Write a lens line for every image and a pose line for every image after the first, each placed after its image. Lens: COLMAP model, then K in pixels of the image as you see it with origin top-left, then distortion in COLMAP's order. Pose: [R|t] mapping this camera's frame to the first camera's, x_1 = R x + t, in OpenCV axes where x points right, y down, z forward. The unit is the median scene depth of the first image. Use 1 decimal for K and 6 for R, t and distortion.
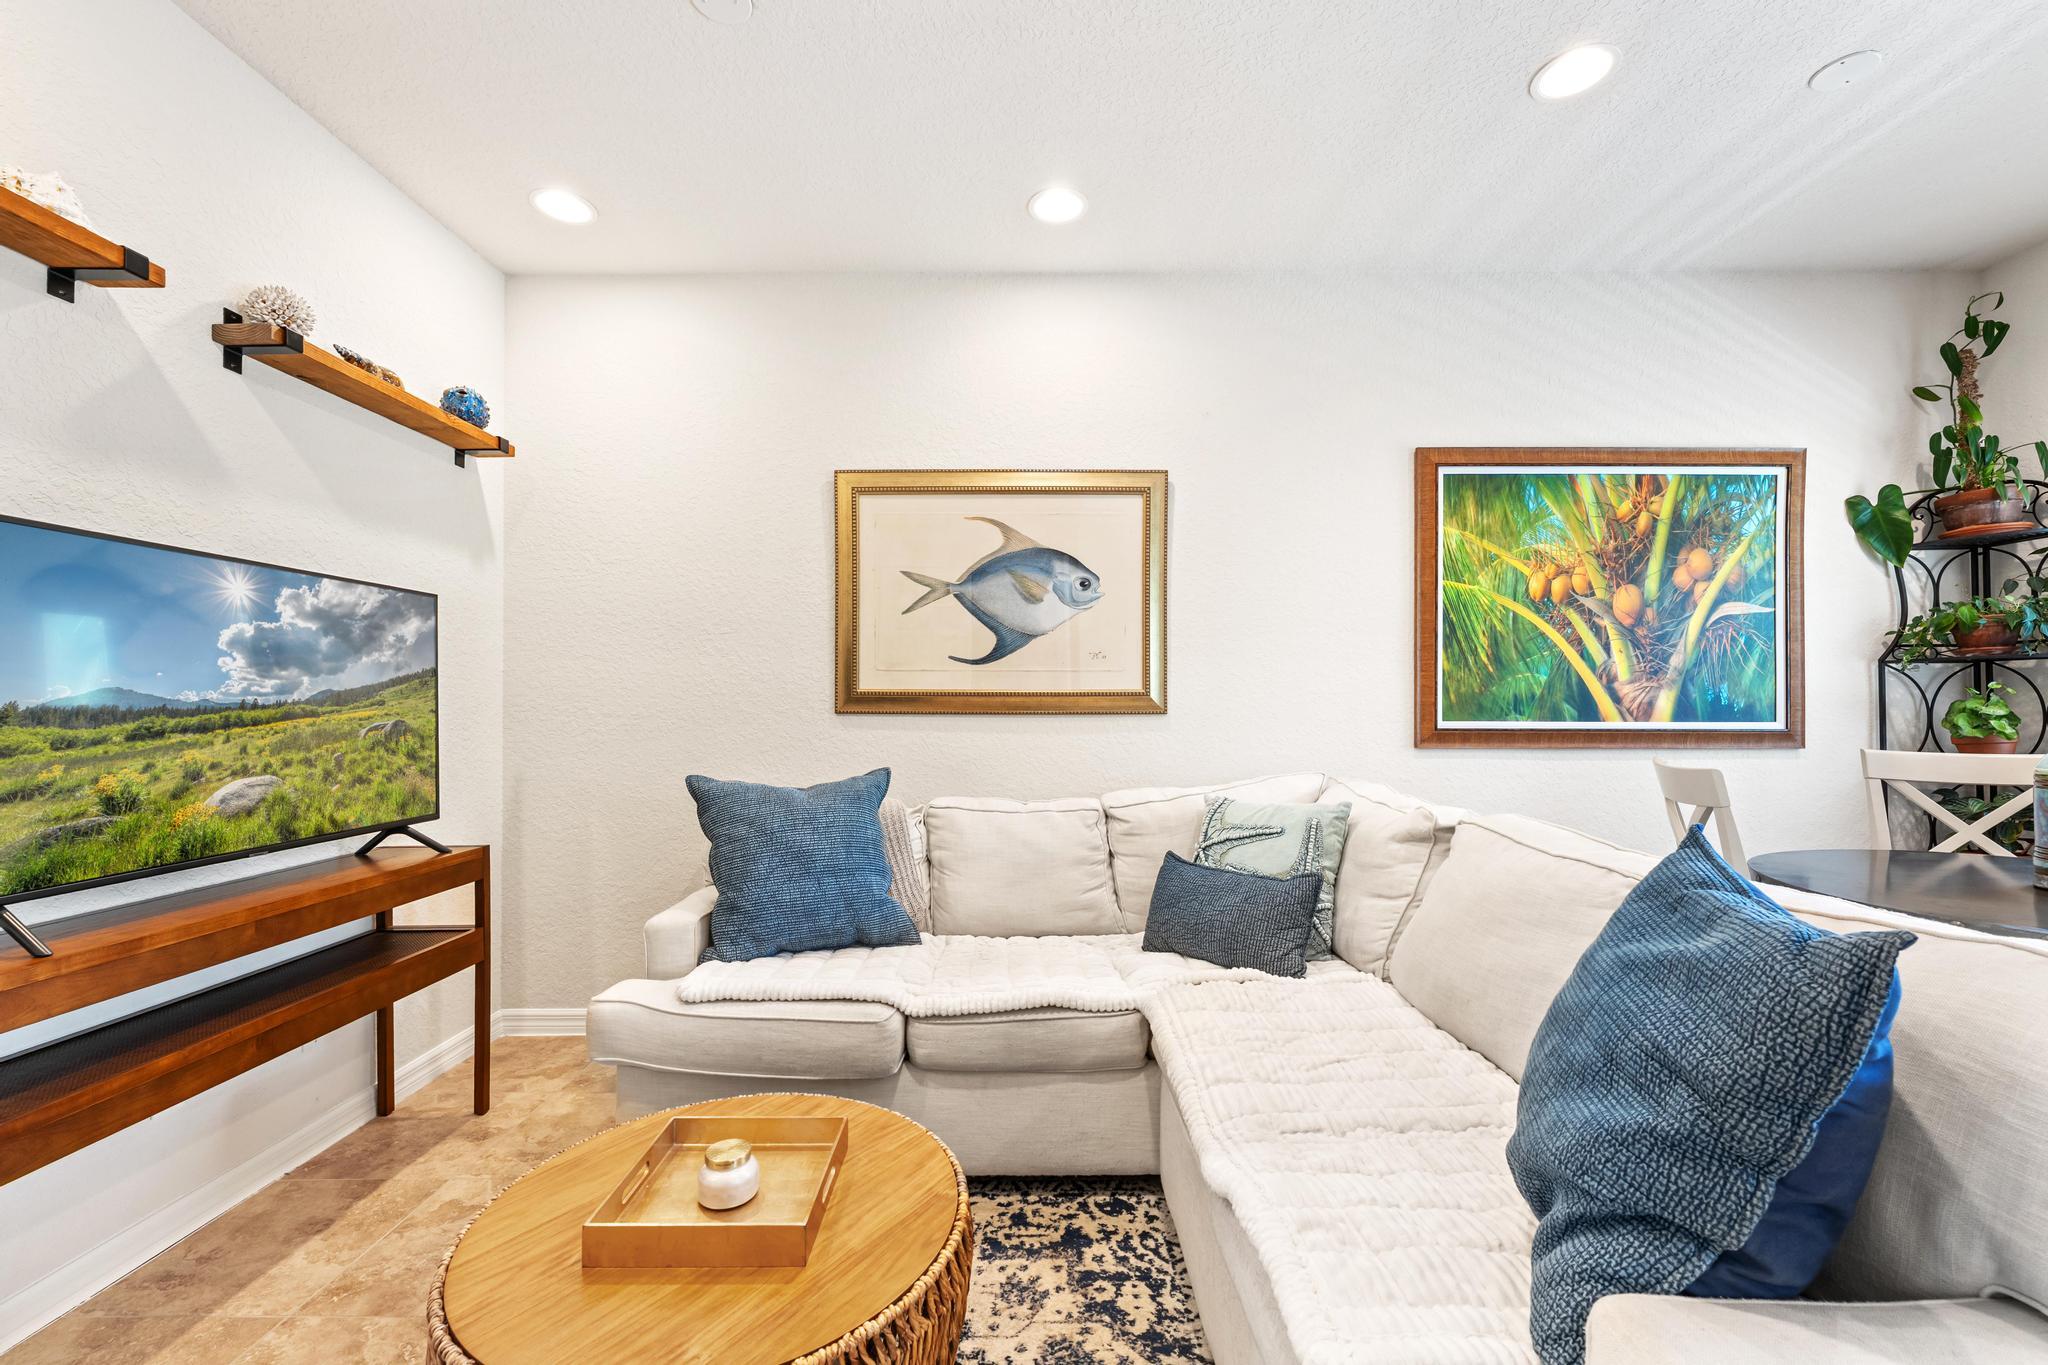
lens RADIAL K [[813.7, 0, 1019.9], [0, 813.7, 697.7], [0, 0, 1]] dist [-0.003999, -0.000014]
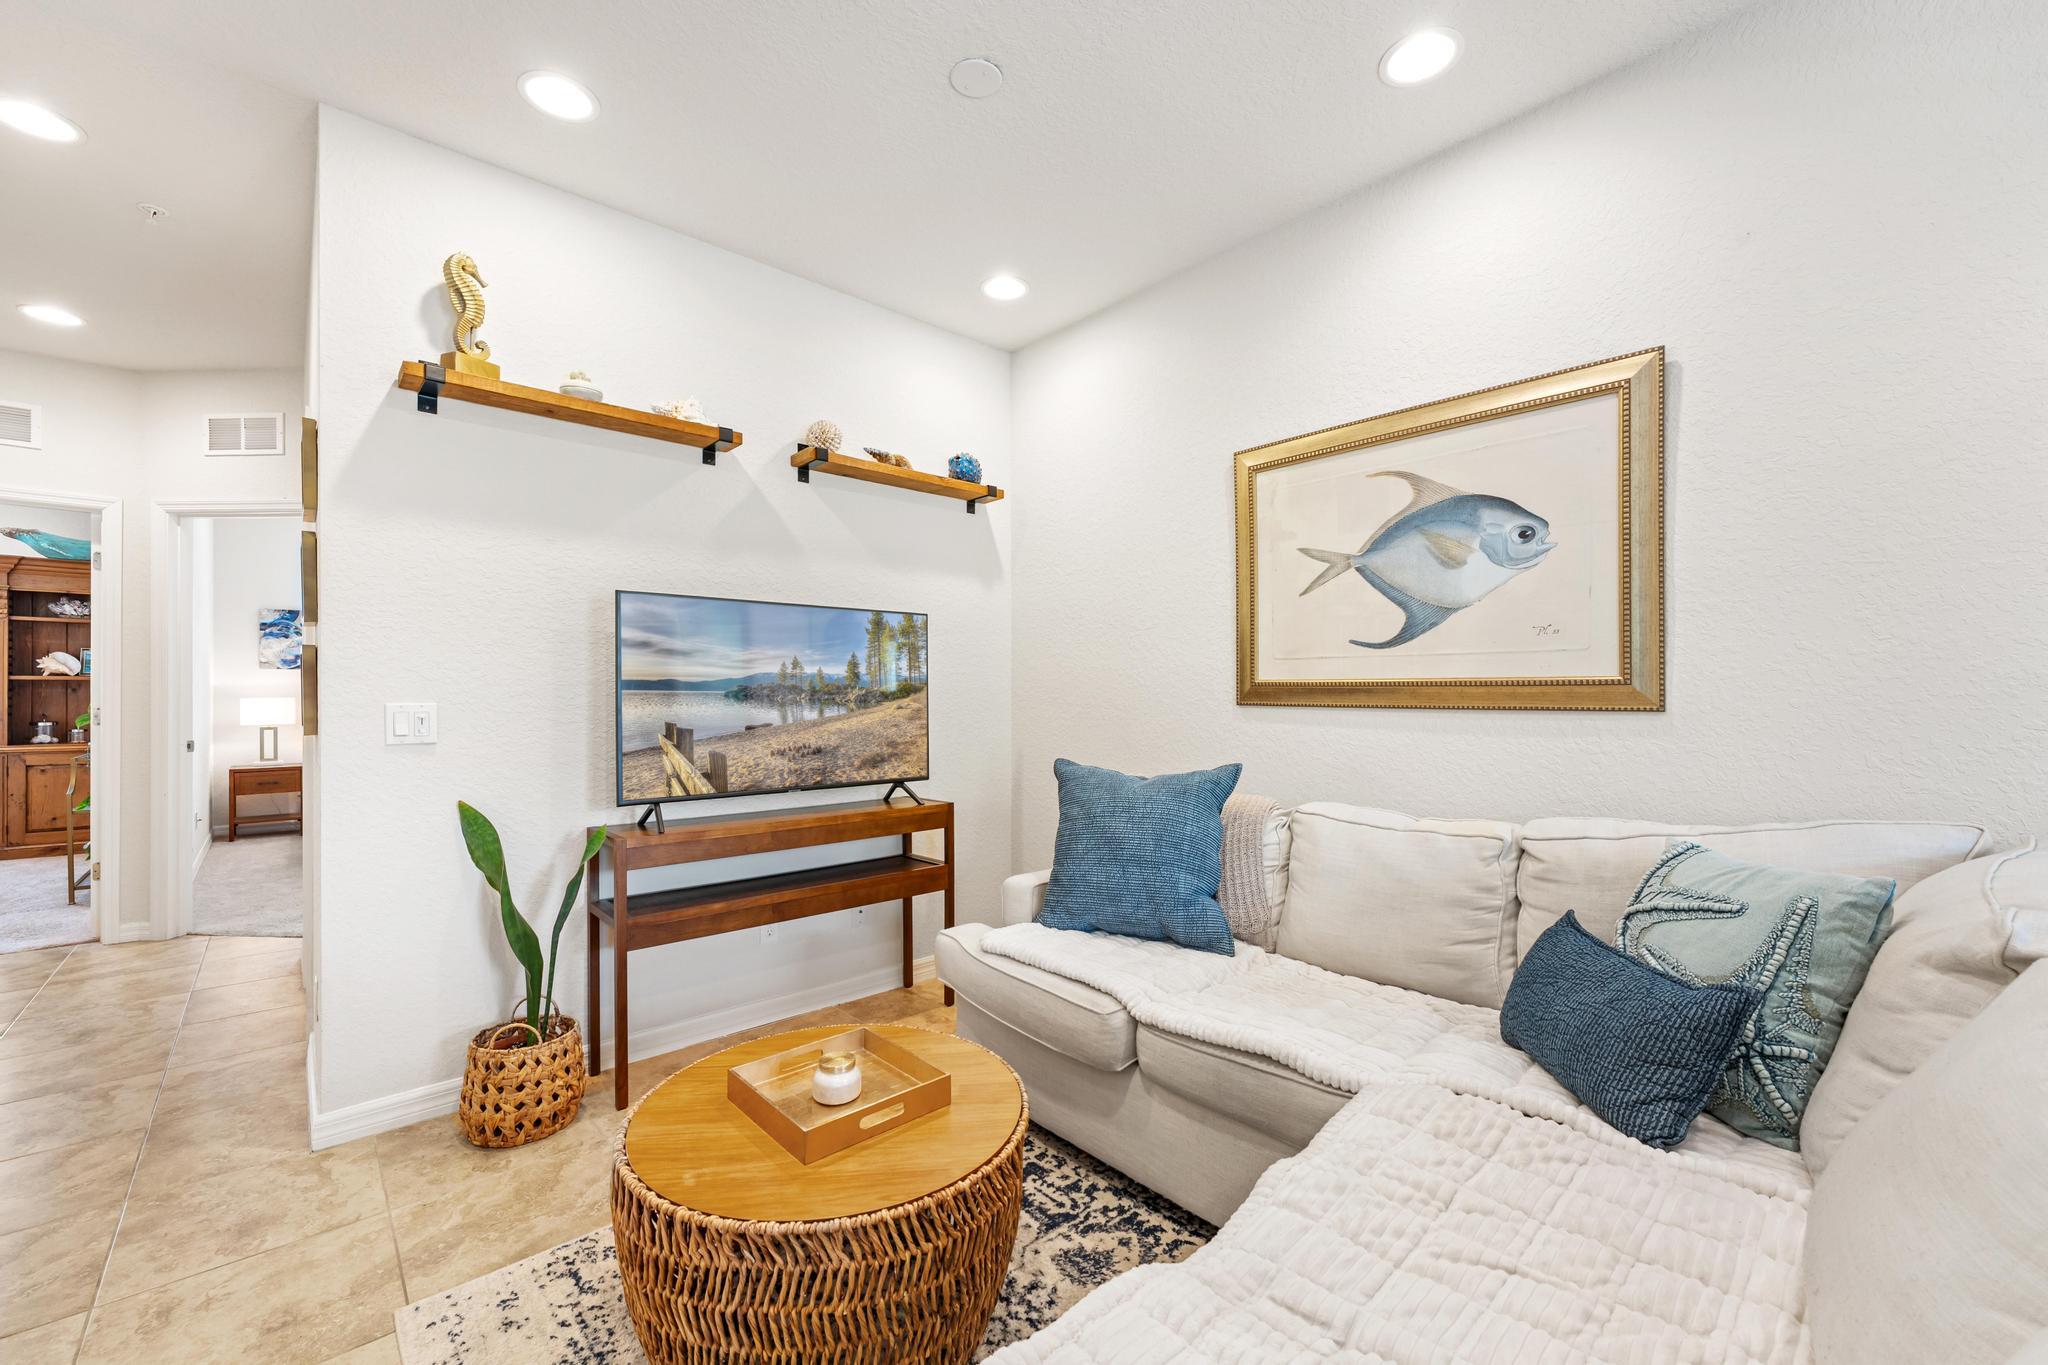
lens RADIAL K [[813.7, 0, 1027.3], [0, 813.7, 696.0], [0, 0, 1]] dist [-0.003999, -0.000014]
pose [[0.676529, 0.003207, -0.736409, 0.321245], [0.004057, 0.999959, 0.008082, -0.000453], [0.736404, -0.008456, 0.676489, 0.166825]]
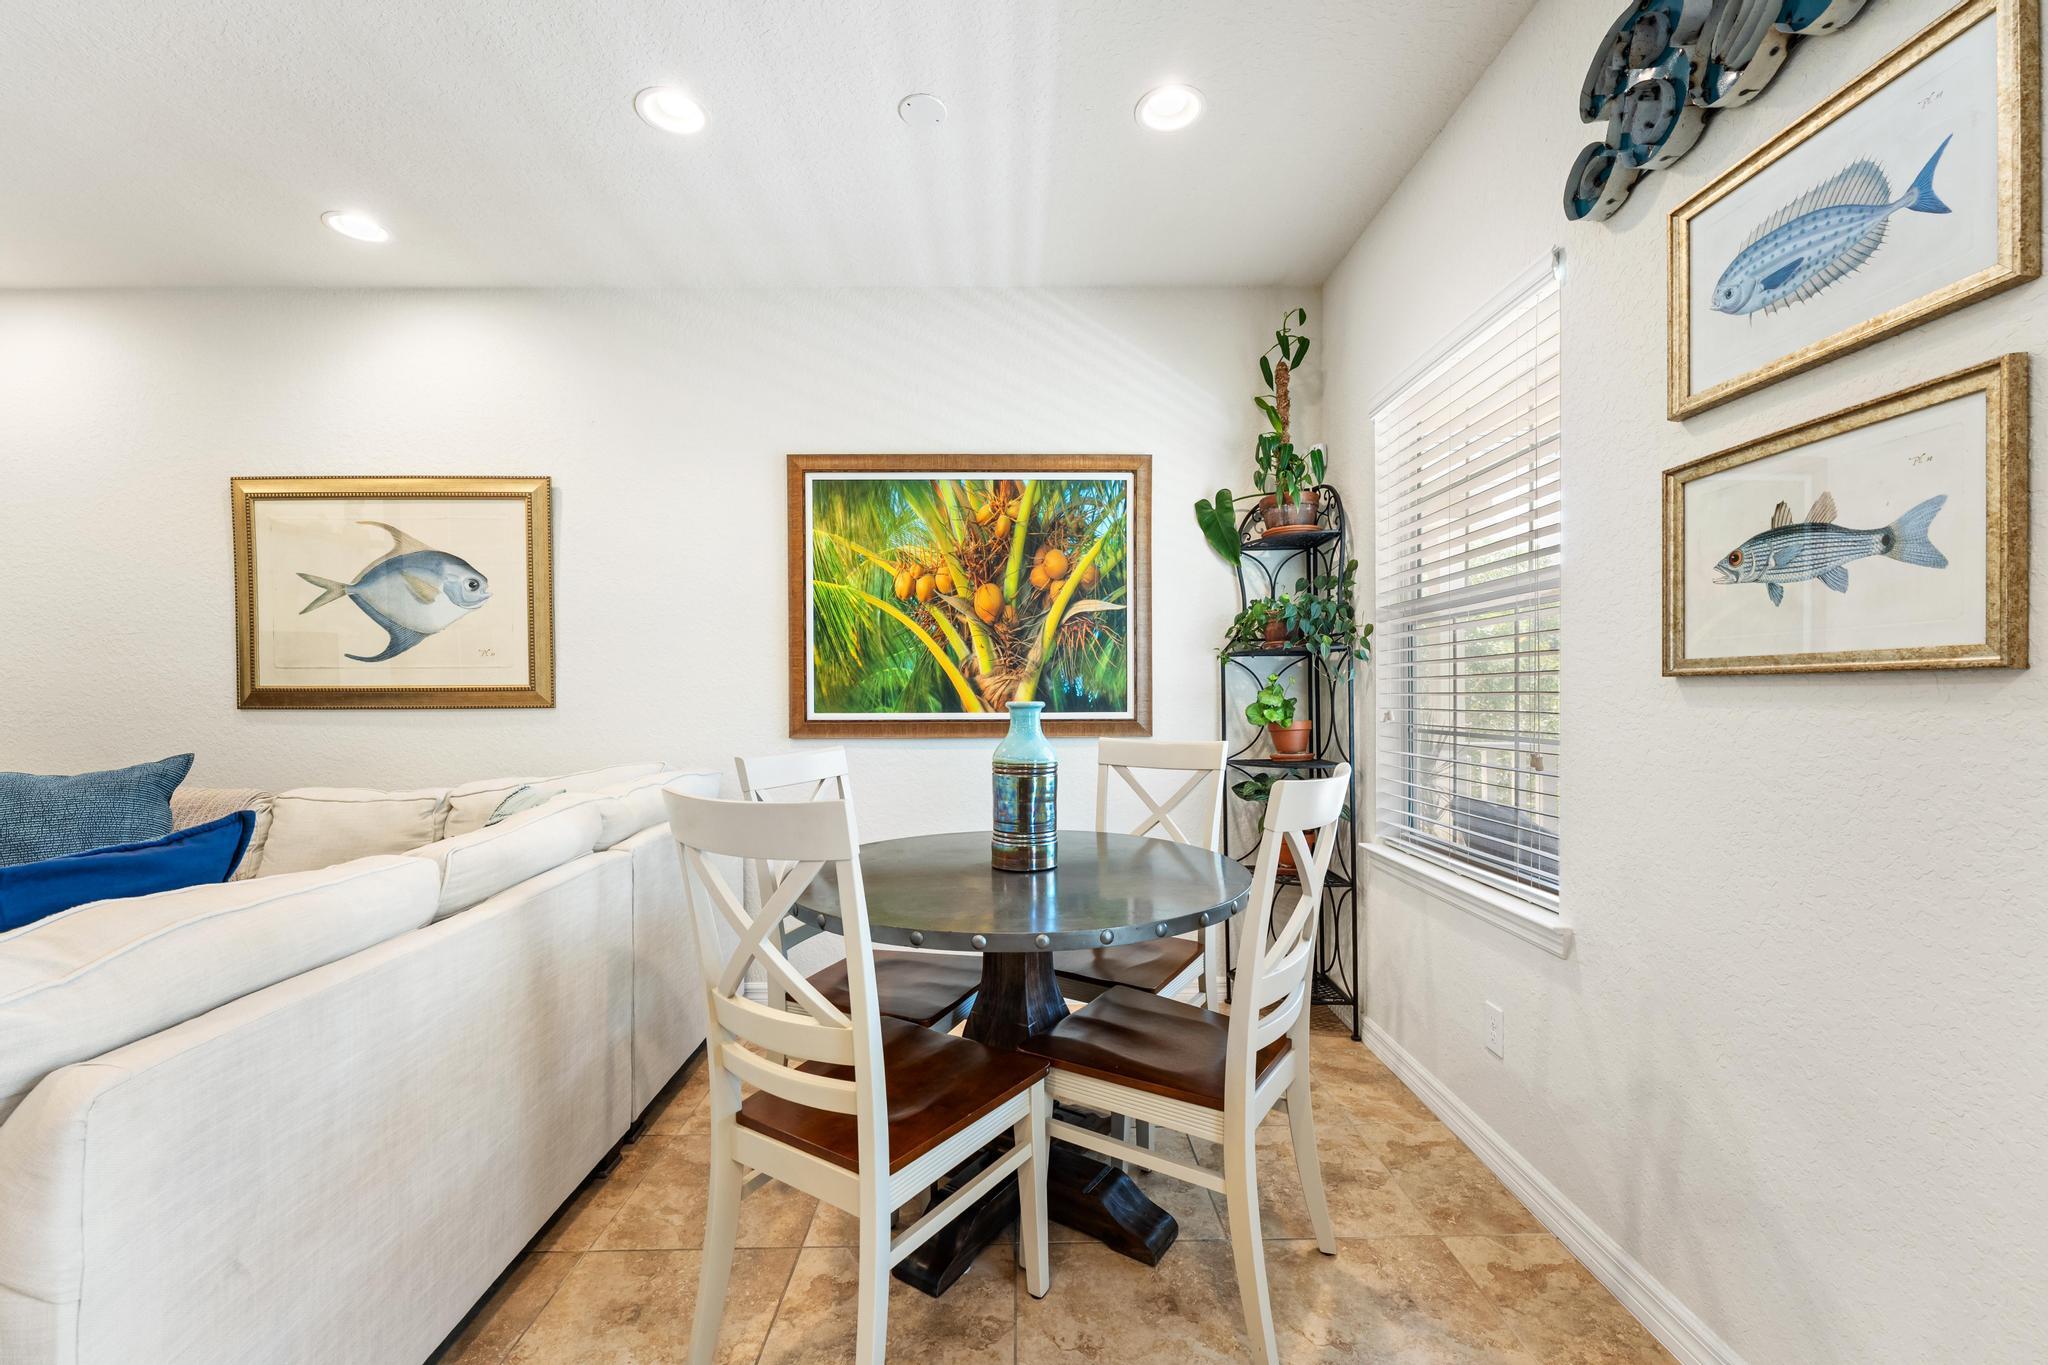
lens RADIAL K [[813.7, 0, 1022.9], [0, 813.7, 699.0], [0, 0, 1]] dist [-0.003999, -0.000014]
pose [[0.999739, -0.005747, 0.022099, 0.774901], [0.005645, 0.999973, 0.004648, 0.007102], [-0.022125, -0.004522, 0.999745, -0.067056]]
